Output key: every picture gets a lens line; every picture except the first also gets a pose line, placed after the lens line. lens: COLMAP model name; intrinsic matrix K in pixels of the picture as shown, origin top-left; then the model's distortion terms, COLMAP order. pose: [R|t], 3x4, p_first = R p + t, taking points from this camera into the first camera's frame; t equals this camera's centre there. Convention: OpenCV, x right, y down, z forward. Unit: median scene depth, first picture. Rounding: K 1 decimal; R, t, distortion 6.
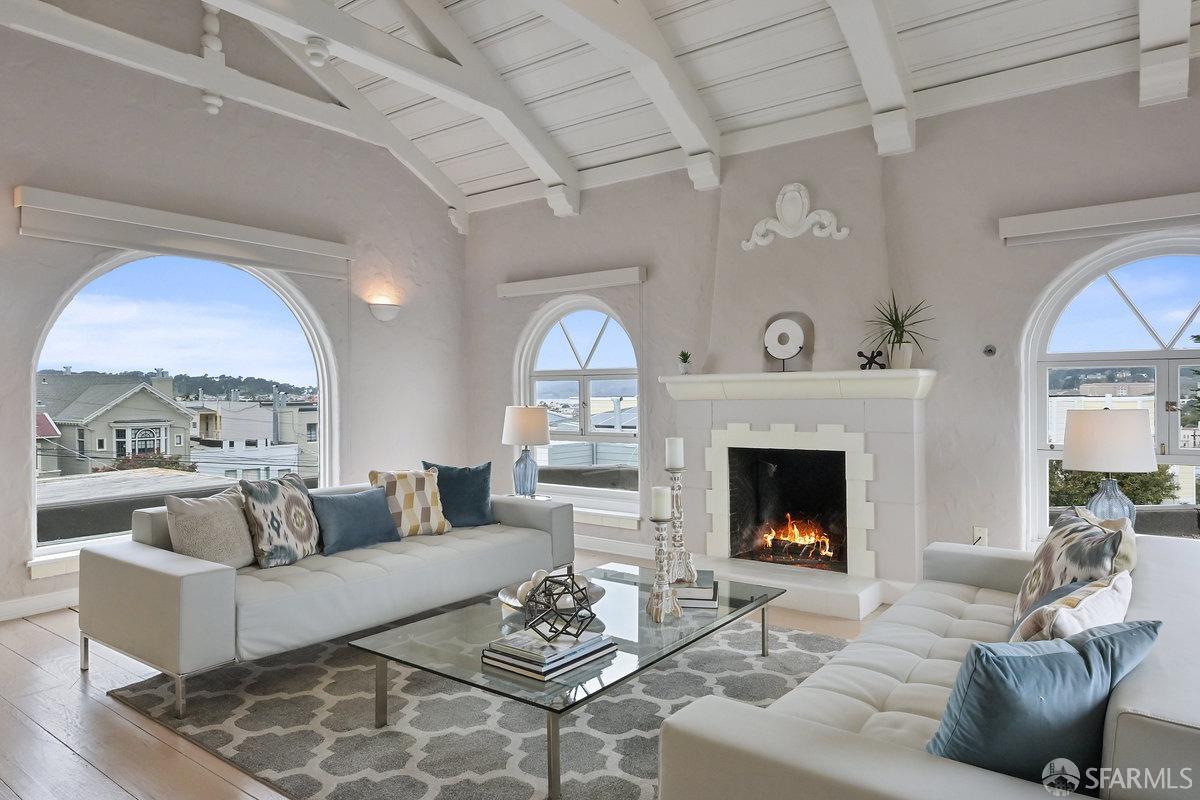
lens RADIAL K [[745.9, 0, 596.9], [0, 745.9, 393.4], [0, 0, 1]] dist [-0.002765, 0.000450]
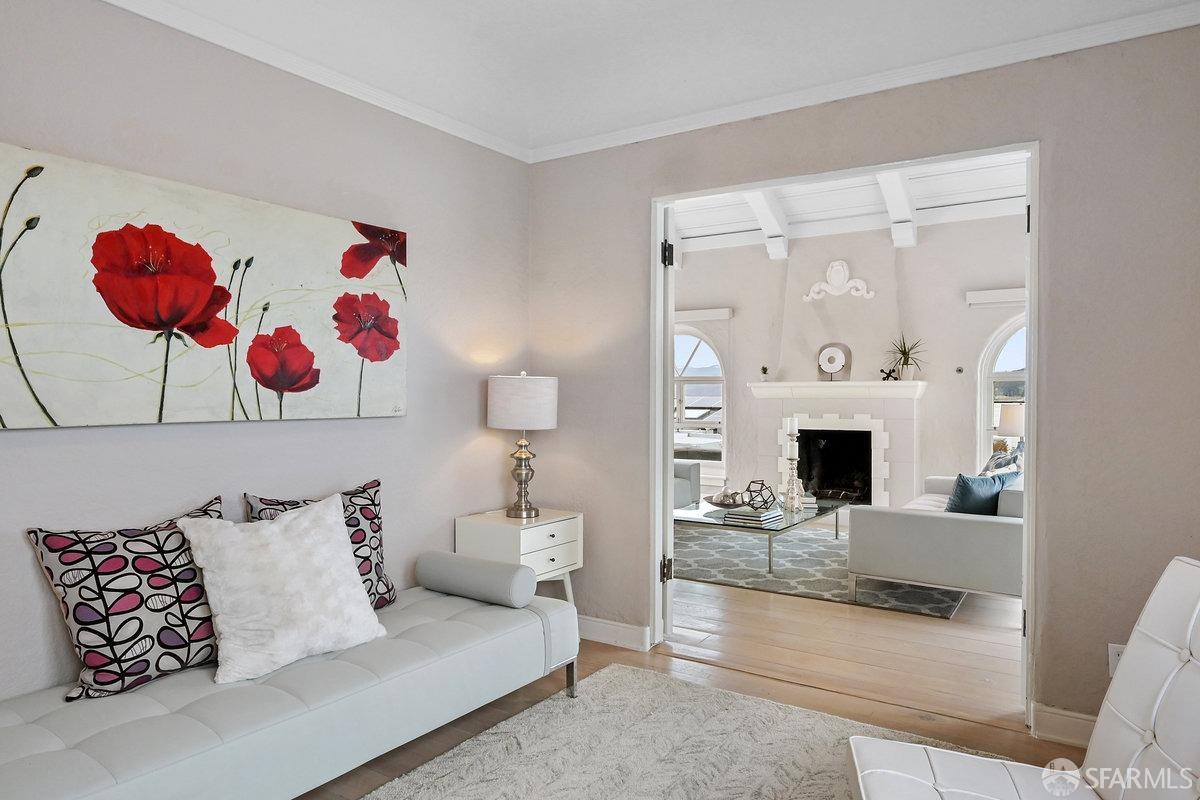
lens RADIAL K [[757.0, 0, 600.0], [0, 757.0, 400.0], [0, 0, 1]] dist [-0.003644, -0.001142]
pose [[0.998688, 0.011065, 0.050007, -0.317880], [-0.011438, 0.999909, 0.007172, 0.005449], [-0.049924, -0.007735, 0.998723, -0.573064]]
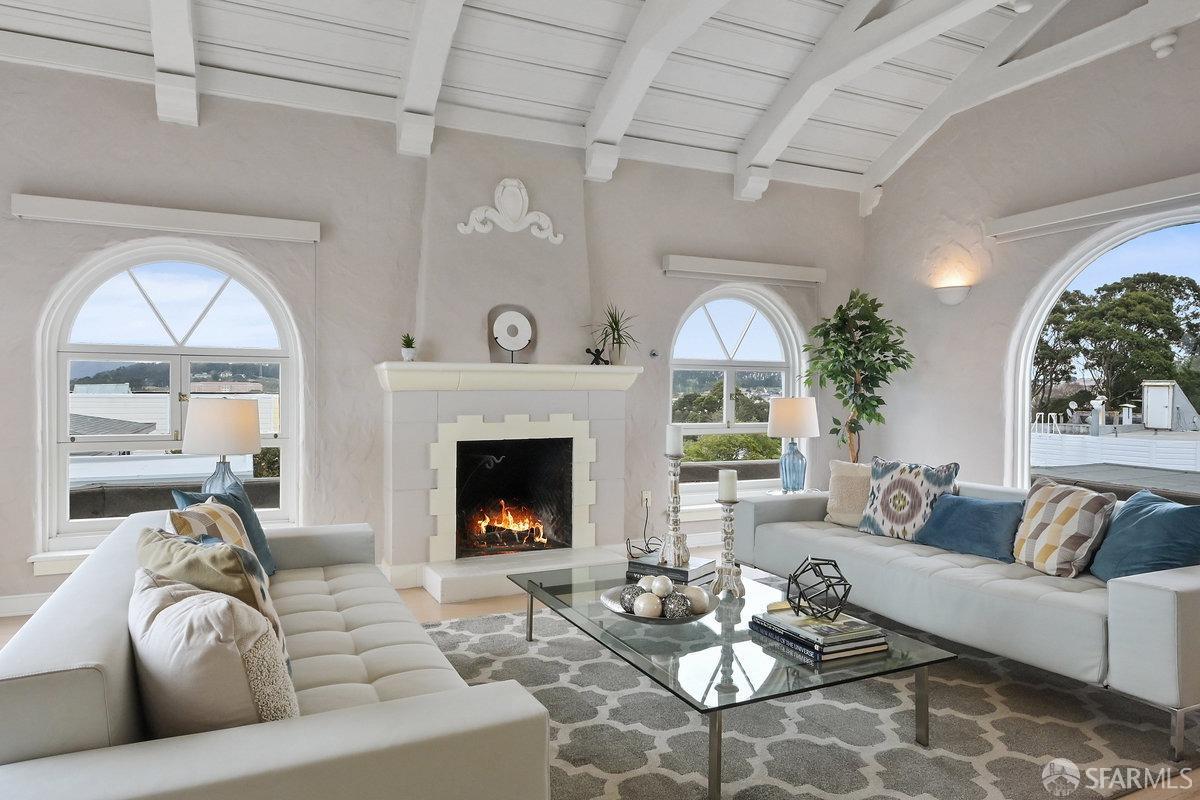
lens RADIAL K [[745.9, 0, 596.9], [0, 745.9, 393.4], [0, 0, 1]] dist [-0.002765, 0.000450]
pose [[0.469095, 0.004411, 0.883137, -0.591762], [-0.011161, 0.999937, 0.000934, 0.010021], [-0.883077, -0.010294, 0.469115, 0.422411]]
